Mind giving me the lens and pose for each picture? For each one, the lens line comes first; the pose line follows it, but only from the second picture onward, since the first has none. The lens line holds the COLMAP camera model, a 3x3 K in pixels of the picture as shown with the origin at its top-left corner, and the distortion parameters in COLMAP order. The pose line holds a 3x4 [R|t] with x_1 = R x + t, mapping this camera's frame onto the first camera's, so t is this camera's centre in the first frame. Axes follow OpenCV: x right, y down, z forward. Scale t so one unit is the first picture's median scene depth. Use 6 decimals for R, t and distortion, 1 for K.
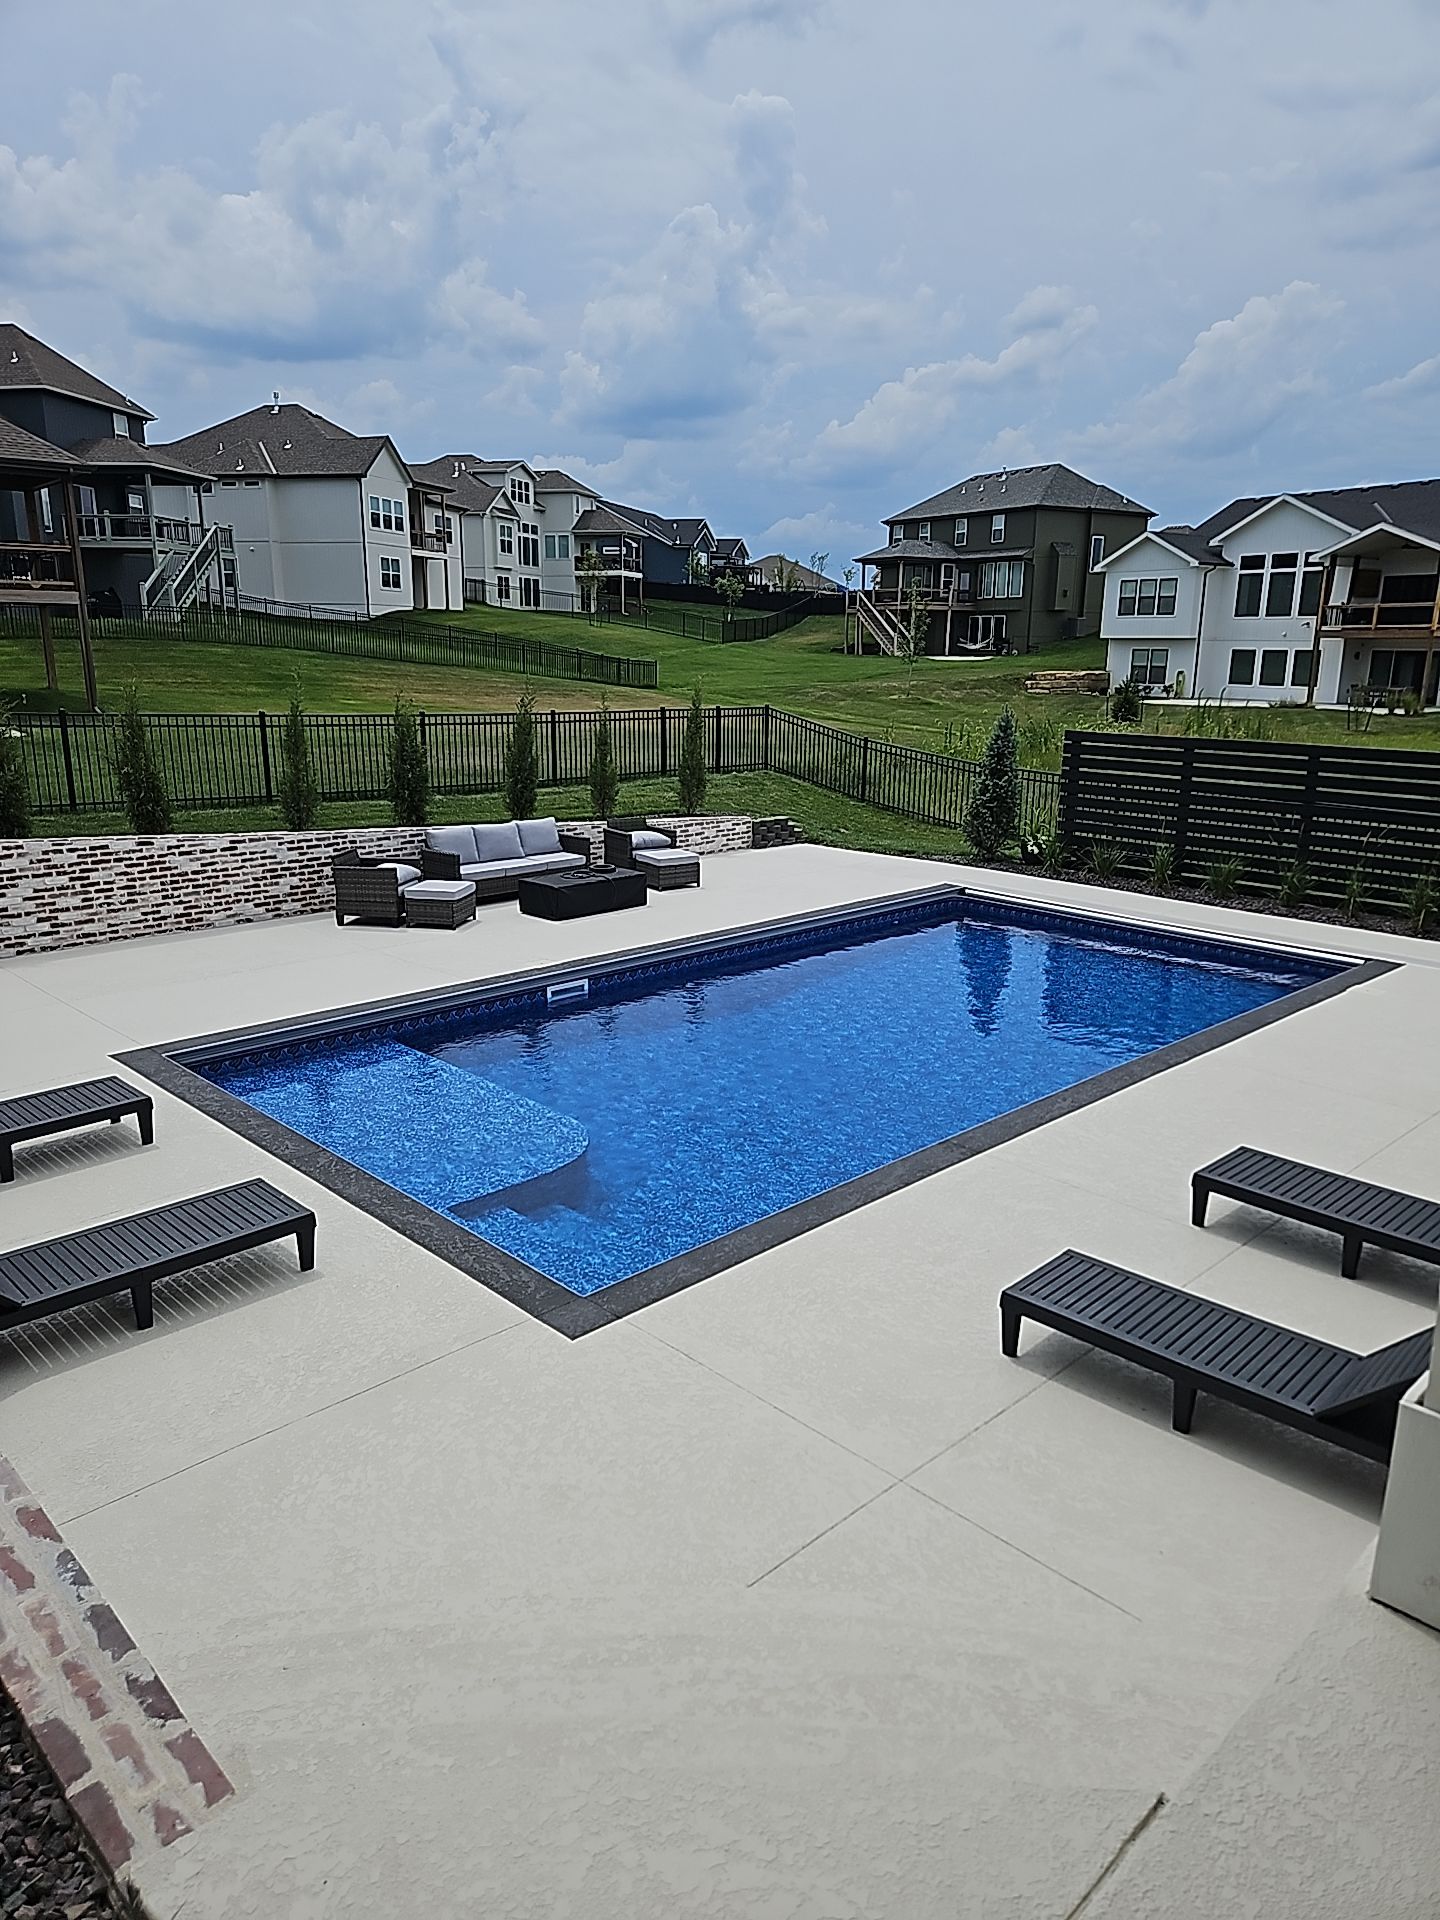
lens RADIAL K [[1267.6, 0, 716.6], [0, 1267.6, 964.0], [0, 0, 1]] dist [0.063212, -0.052833]
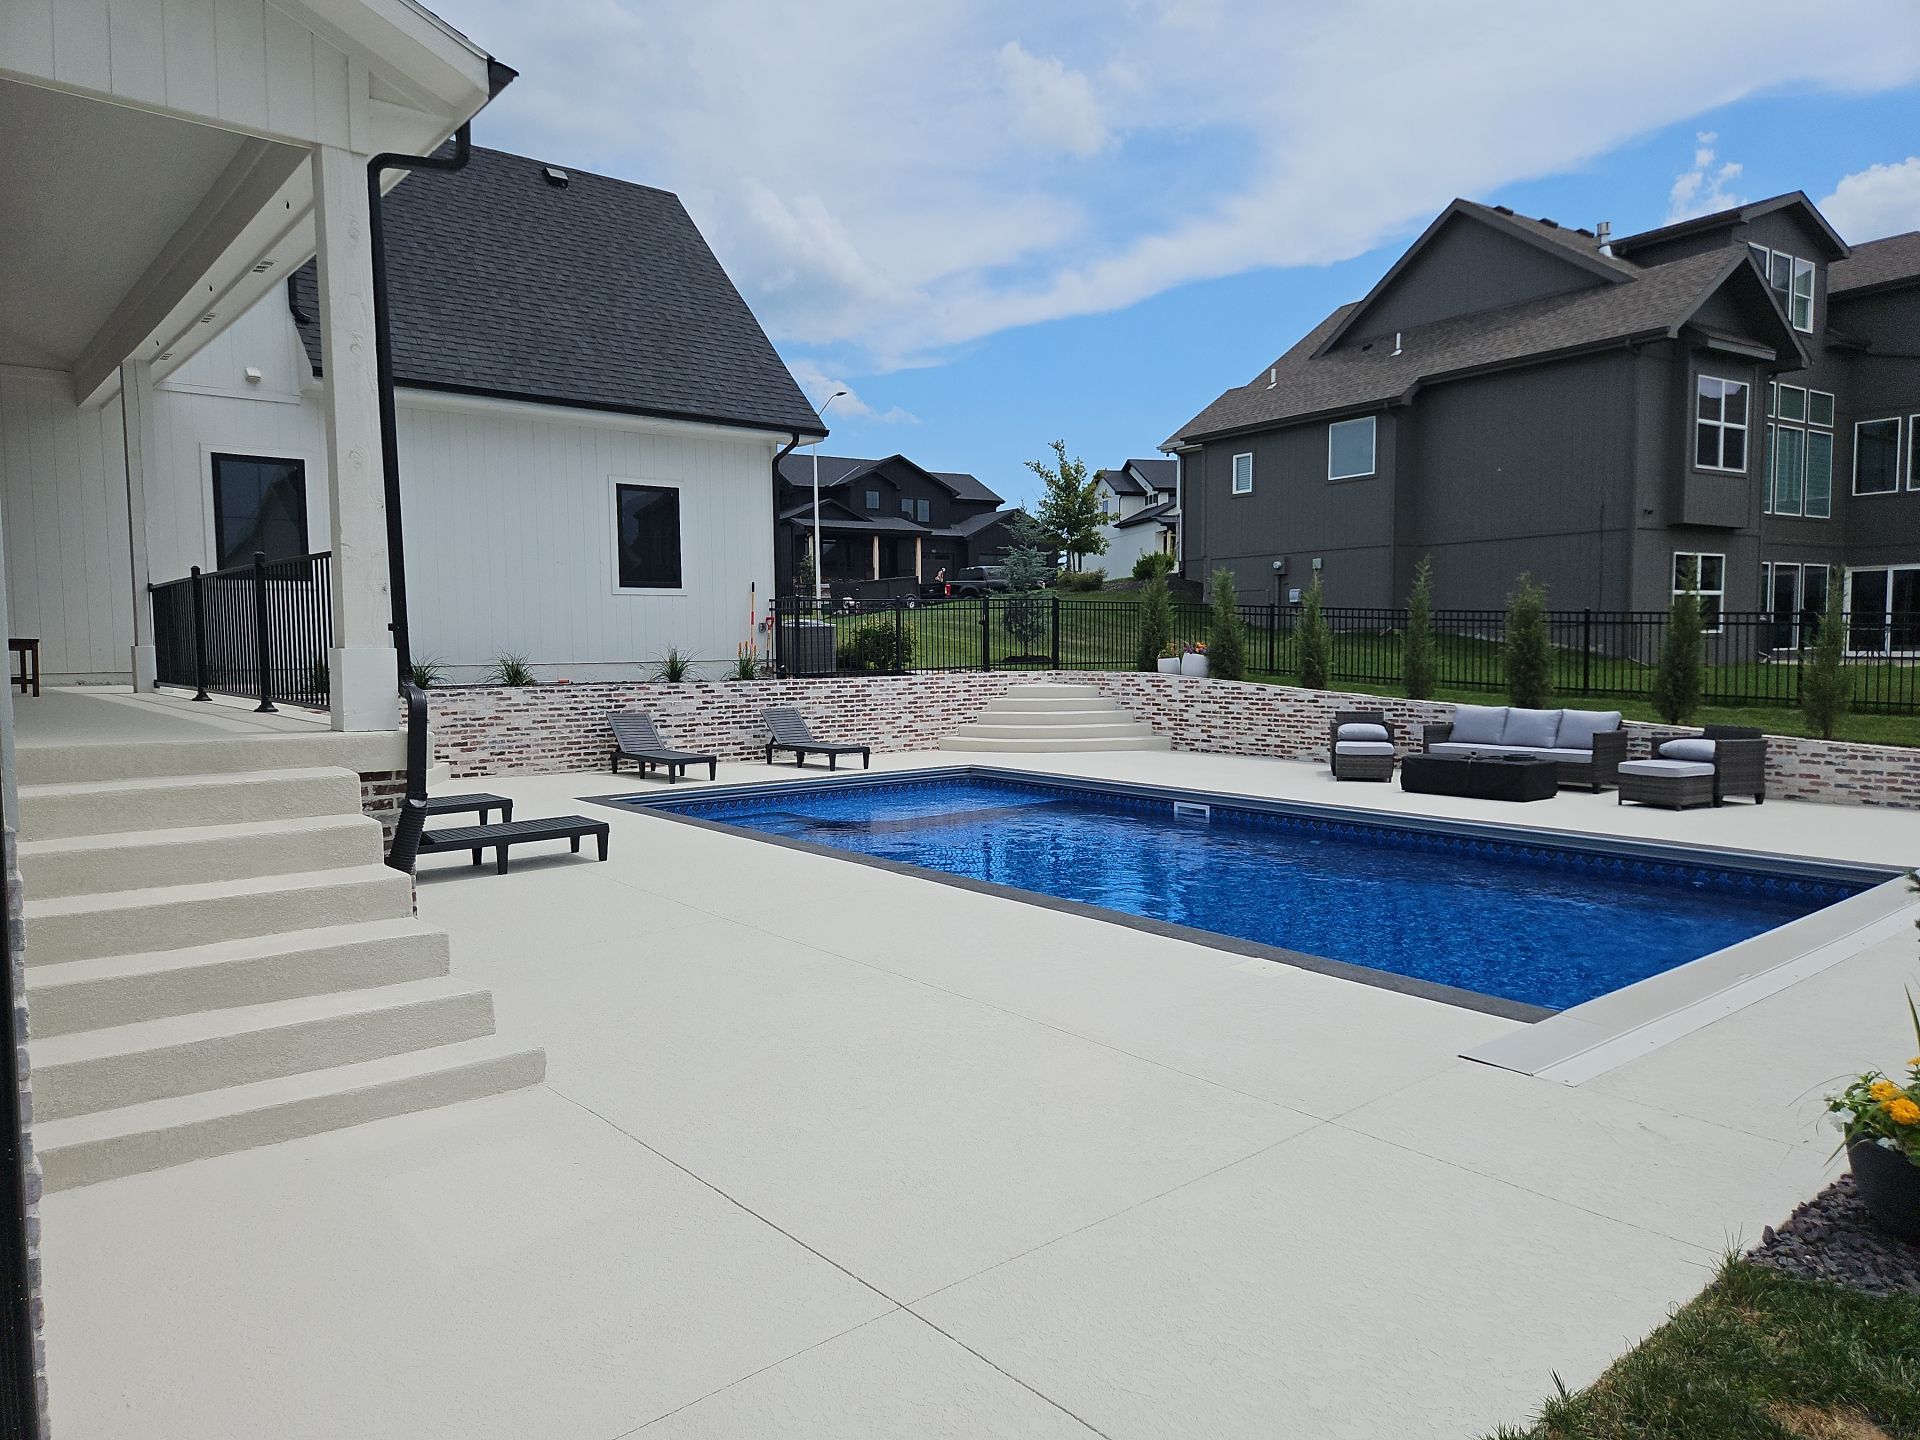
lens RADIAL K [[1267.6, 0, 953.3], [0, 1267.6, 716.5], [0, 0, 1]] dist [0.063212, -0.052833]
pose [[-0.038596, 0.063748, -0.997219, 0.940921], [-0.236155, 0.969111, 0.071092, -0.084268], [0.970949, 0.238242, -0.022349, 0.710288]]
